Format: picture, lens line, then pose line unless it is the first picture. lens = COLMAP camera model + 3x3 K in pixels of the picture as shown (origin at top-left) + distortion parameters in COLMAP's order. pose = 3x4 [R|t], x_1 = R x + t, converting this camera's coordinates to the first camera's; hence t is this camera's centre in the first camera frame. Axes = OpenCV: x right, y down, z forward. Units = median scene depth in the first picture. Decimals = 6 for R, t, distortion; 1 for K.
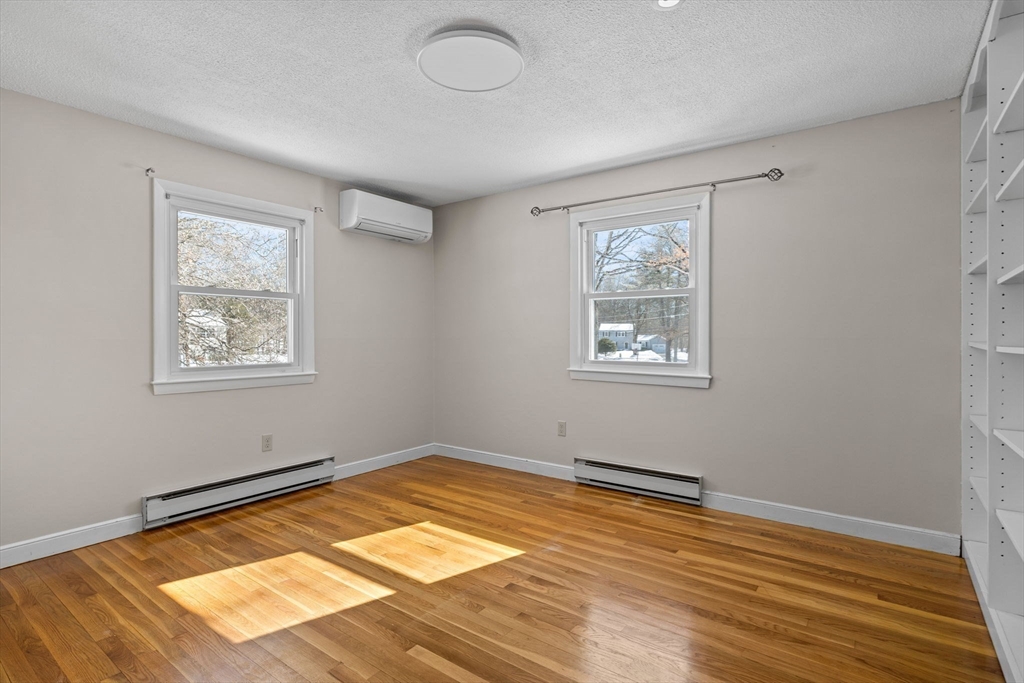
lens RADIAL K [[508.5, 0, 508.0], [0, 508.5, 336.9], [0, 0, 1]] dist [-0.001589, -0.000284]
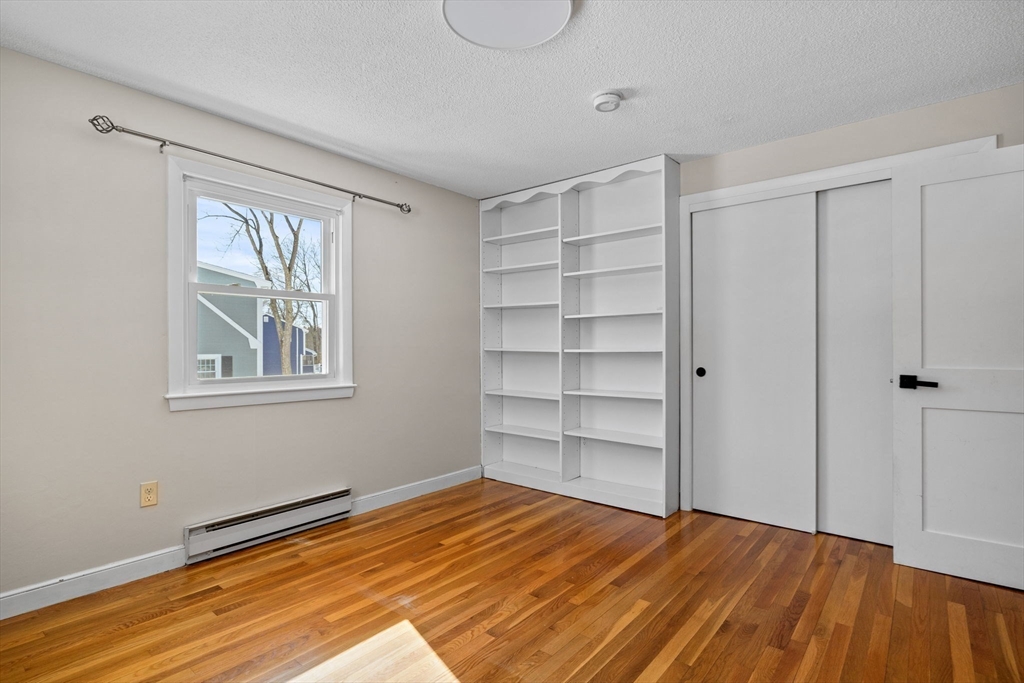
lens RADIAL K [[508.5, 0, 508.8], [0, 508.5, 345.3], [0, 0, 1]] dist [-0.001589, -0.000284]
pose [[0.050716, 0.000440, 0.998713, -0.625090], [0.005050, 0.999987, -0.000697, 0.001883], [-0.998700, 0.005079, 0.050713, 0.676619]]
